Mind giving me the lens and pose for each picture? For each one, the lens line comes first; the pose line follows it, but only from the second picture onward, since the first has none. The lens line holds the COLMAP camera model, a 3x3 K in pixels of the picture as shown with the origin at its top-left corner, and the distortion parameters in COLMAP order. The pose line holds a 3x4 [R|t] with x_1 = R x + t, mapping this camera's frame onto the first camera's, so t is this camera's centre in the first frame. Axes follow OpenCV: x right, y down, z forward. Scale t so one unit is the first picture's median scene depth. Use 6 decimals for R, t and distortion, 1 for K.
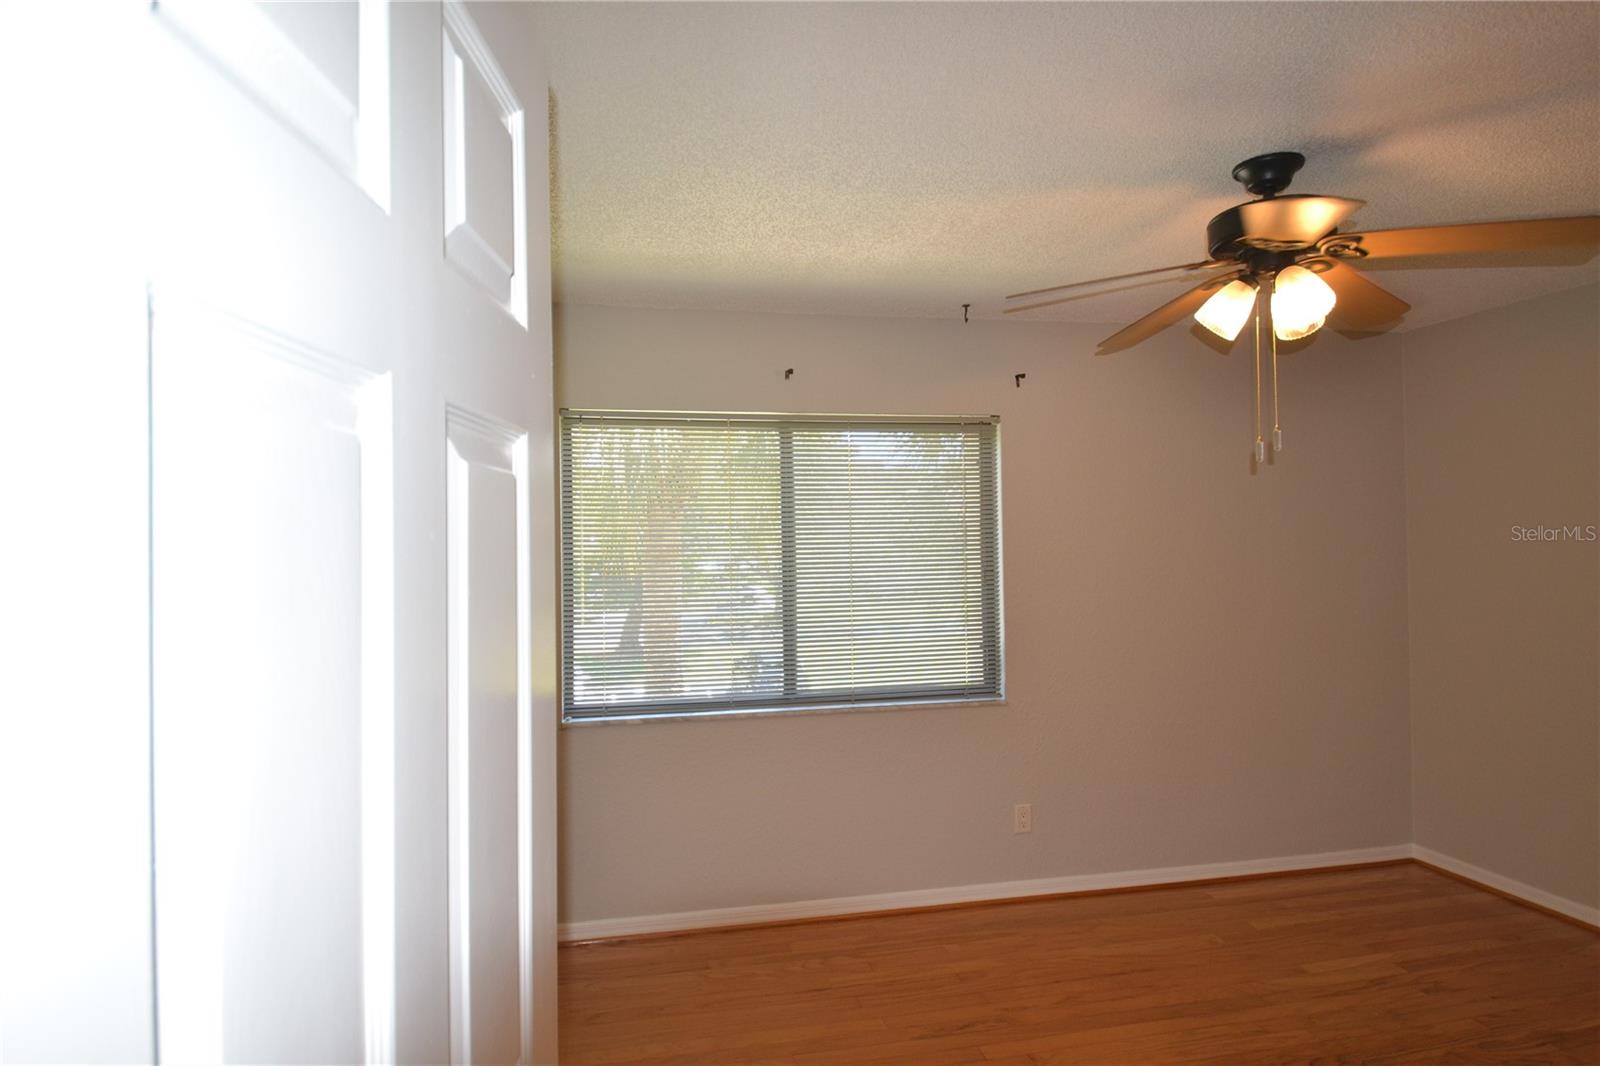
lens RADIAL K [[951.9, 0, 804.6], [0, 951.9, 521.7], [0, 0, 1]] dist [0.040114, -0.038794]
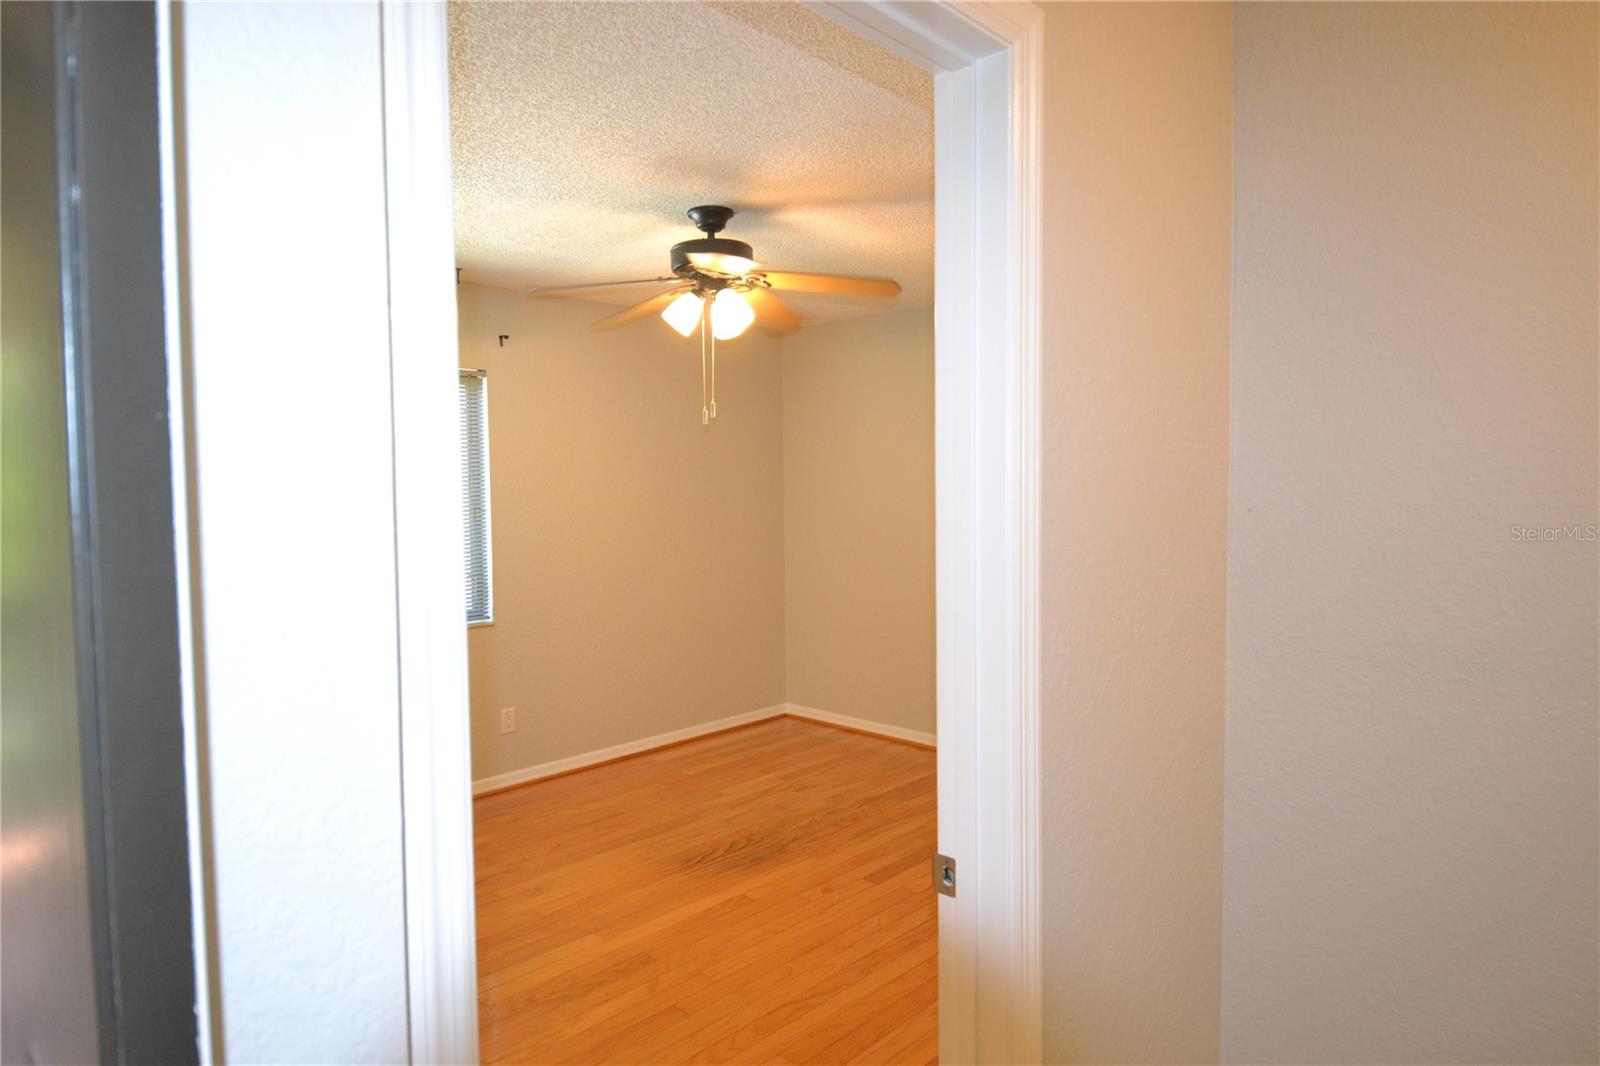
lens RADIAL K [[951.9, 0, 800.2], [0, 951.9, 532.1], [0, 0, 1]] dist [0.040114, -0.038794]
pose [[0.834403, -0.029467, 0.550366, -0.139606], [-0.010705, 0.997515, 0.069638, -0.004621], [-0.551050, -0.063998, 0.832014, -0.190960]]
